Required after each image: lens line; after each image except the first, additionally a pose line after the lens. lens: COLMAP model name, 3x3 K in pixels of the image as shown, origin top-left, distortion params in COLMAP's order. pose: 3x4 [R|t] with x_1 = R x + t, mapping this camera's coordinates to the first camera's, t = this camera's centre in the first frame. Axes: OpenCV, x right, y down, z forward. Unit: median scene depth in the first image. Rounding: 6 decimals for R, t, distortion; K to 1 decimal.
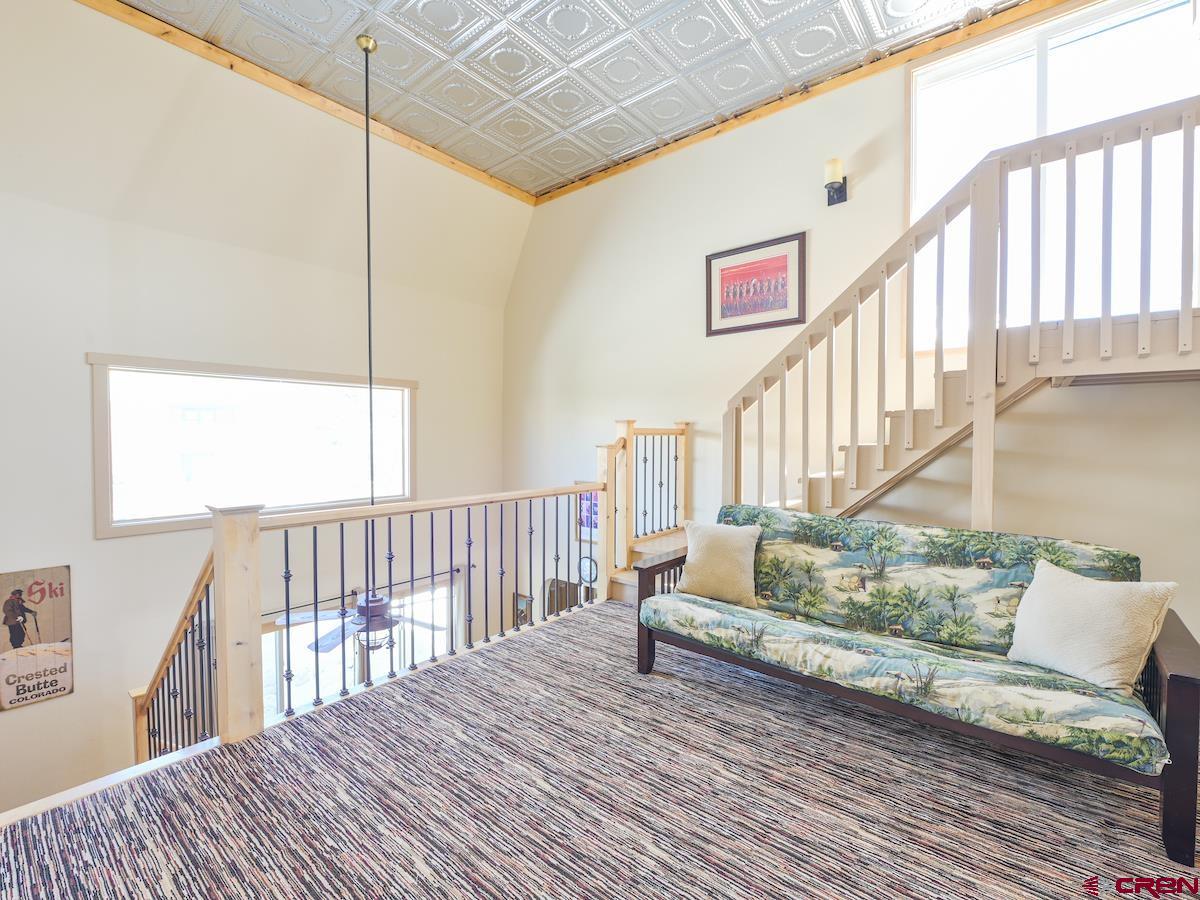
lens RADIAL K [[527.0, 0, 599.2], [0, 527.0, 451.0], [0, 0, 1]] dist [-0.015539, 0.000133]
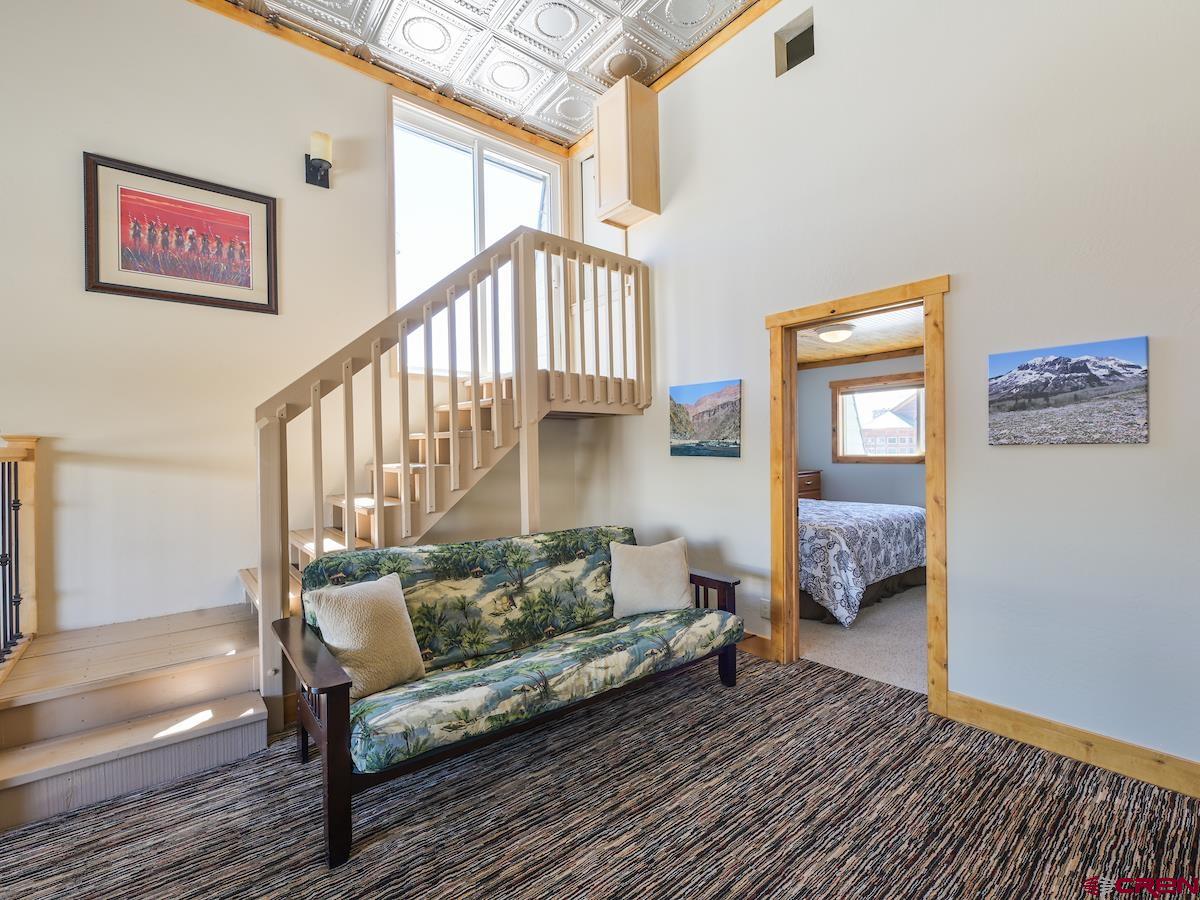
lens RADIAL K [[527.0, 0, 600.7], [0, 527.0, 452.8], [0, 0, 1]] dist [-0.015539, 0.000133]
pose [[0.188457, -0.002174, 0.982079, -0.457432], [0.042242, 0.999090, -0.005894, -0.019477], [-0.981173, 0.042595, 0.188377, 0.624928]]
